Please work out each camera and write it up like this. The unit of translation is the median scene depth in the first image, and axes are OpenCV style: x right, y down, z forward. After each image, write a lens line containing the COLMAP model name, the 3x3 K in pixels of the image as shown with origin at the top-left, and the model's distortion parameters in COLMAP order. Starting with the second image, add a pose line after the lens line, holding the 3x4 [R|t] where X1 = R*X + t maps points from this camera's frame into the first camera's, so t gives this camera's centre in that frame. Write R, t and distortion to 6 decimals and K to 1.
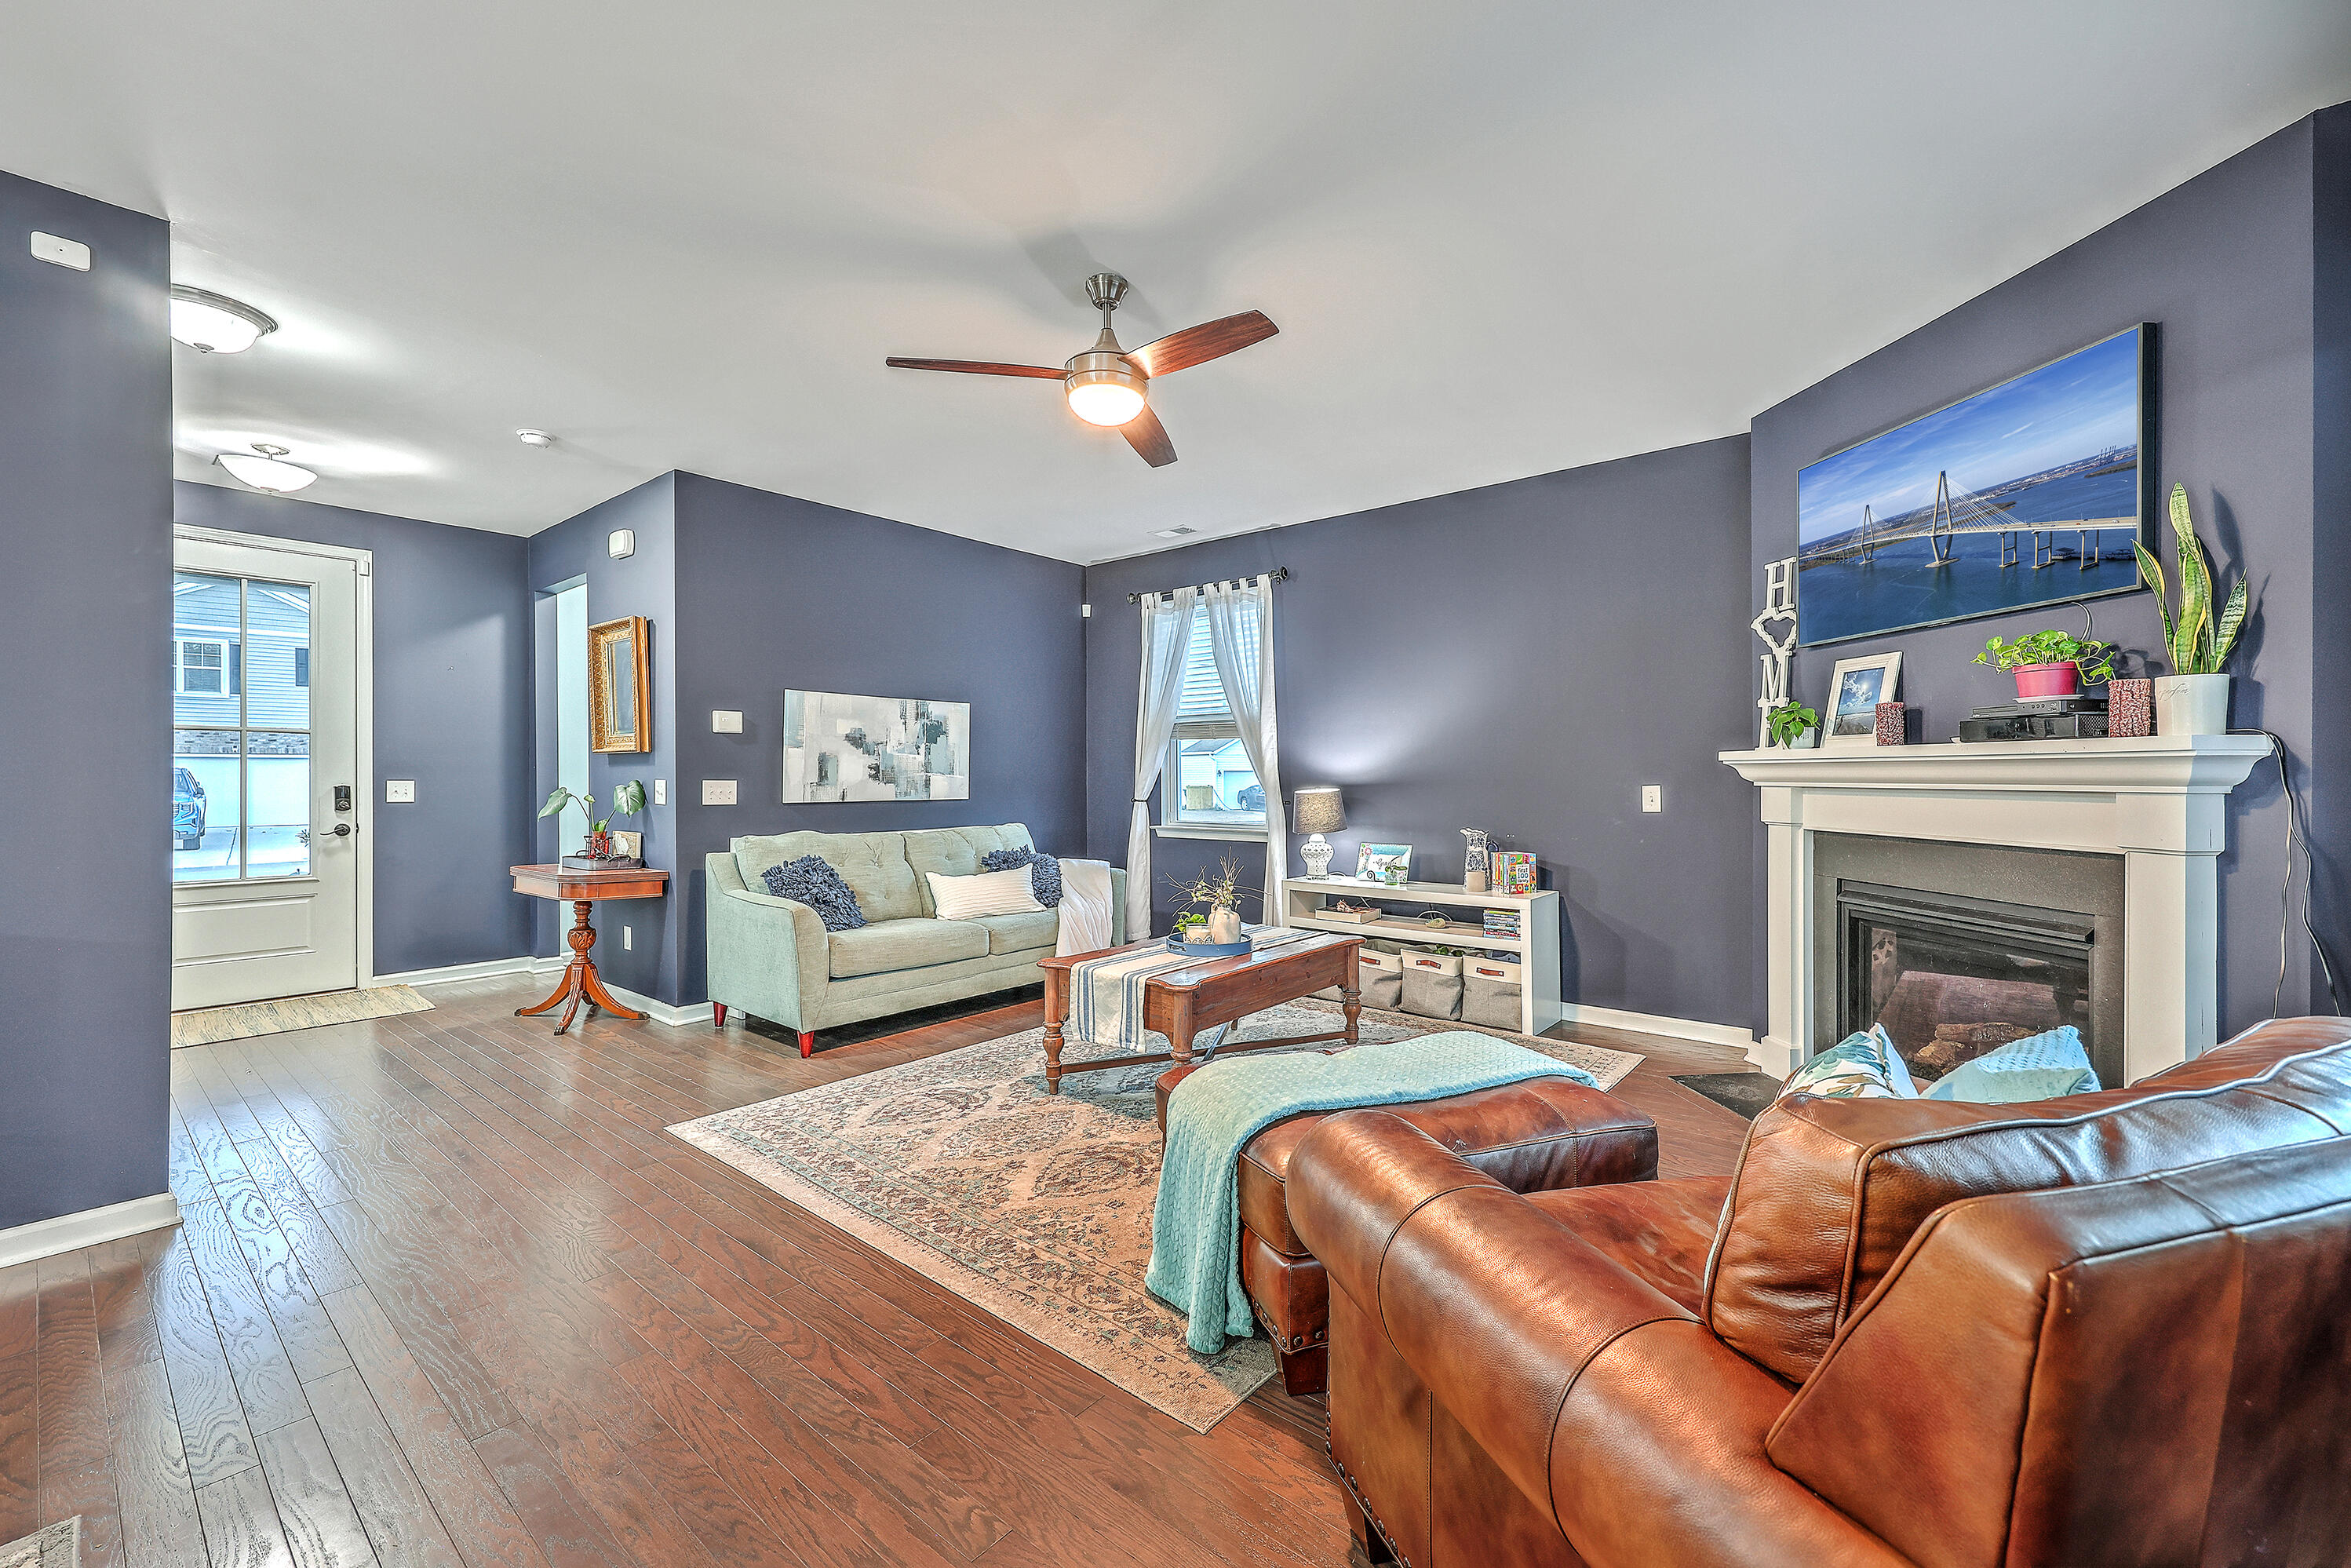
lens RADIAL K [[957.6, 0, 1187.3], [0, 957.6, 780.8], [0, 0, 1]] dist [0.001656, -0.000532]
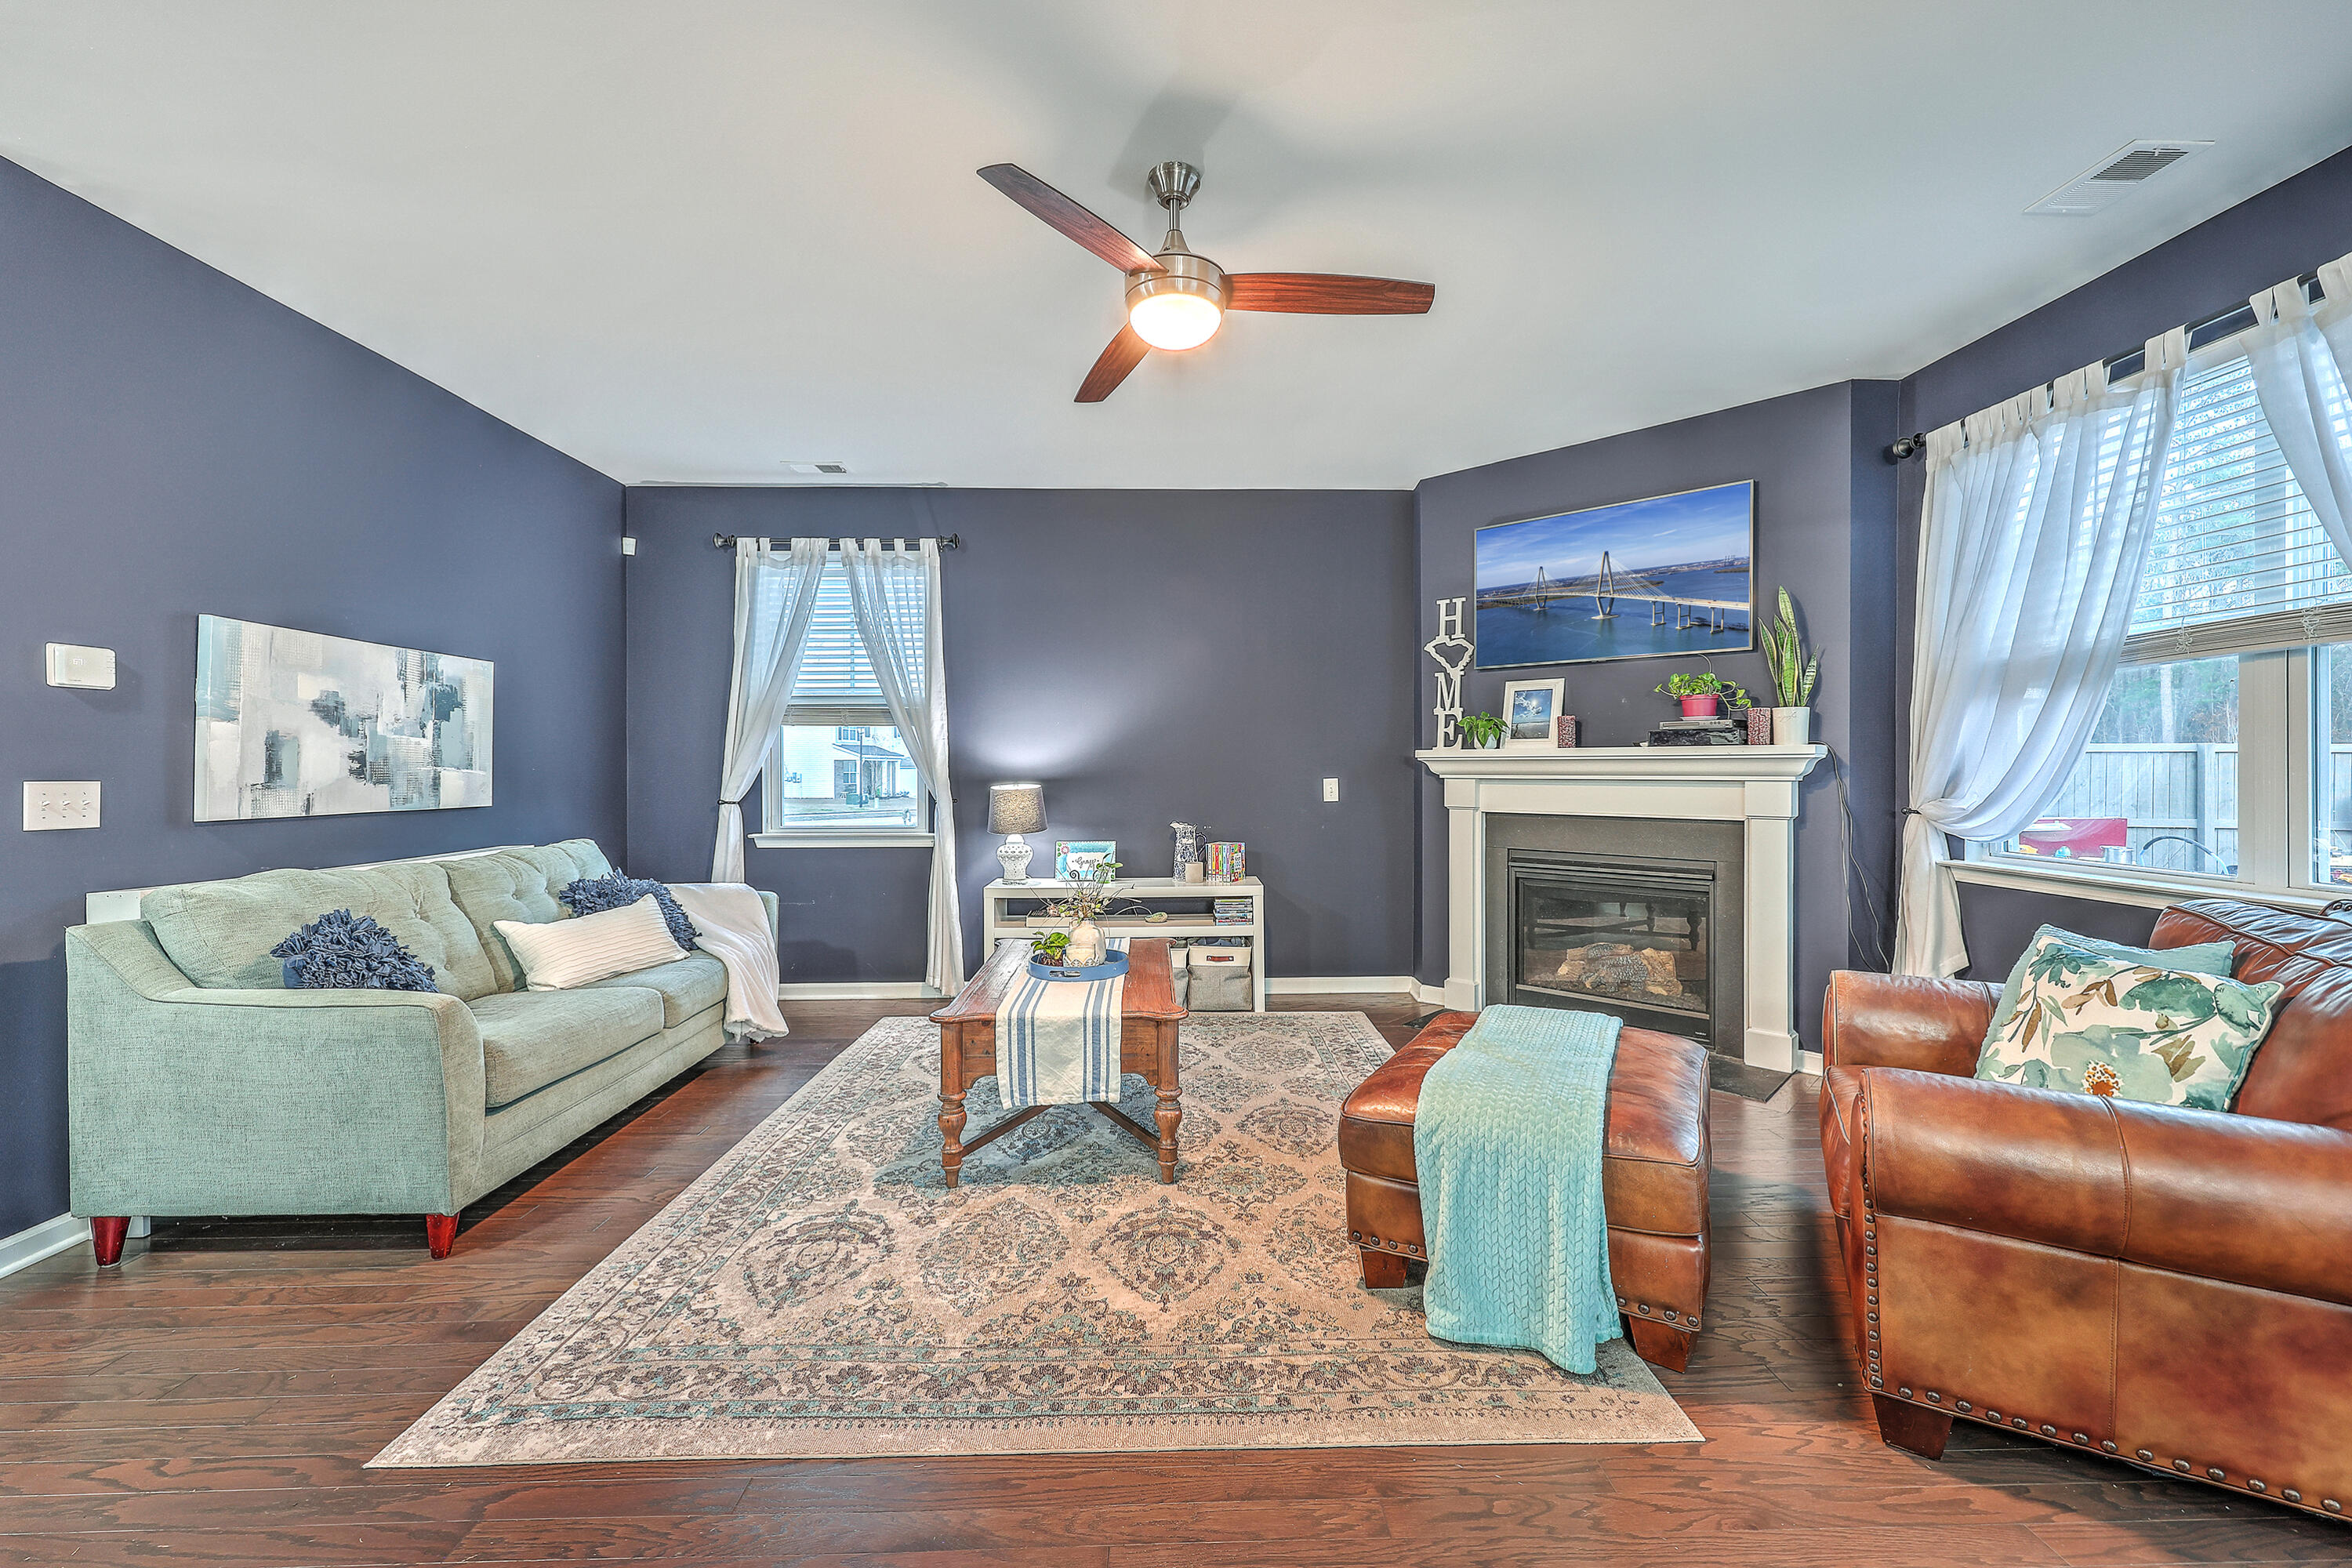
lens RADIAL K [[957.9, 0, 1194.3], [0, 957.9, 776.2], [0, 0, 1]] dist [0.001656, -0.000532]
pose [[0.751315, -0.006023, 0.659917, -0.402064], [0.004388, 0.999982, 0.004131, -0.003001], [-0.659930, -0.000208, 0.751327, 0.238763]]
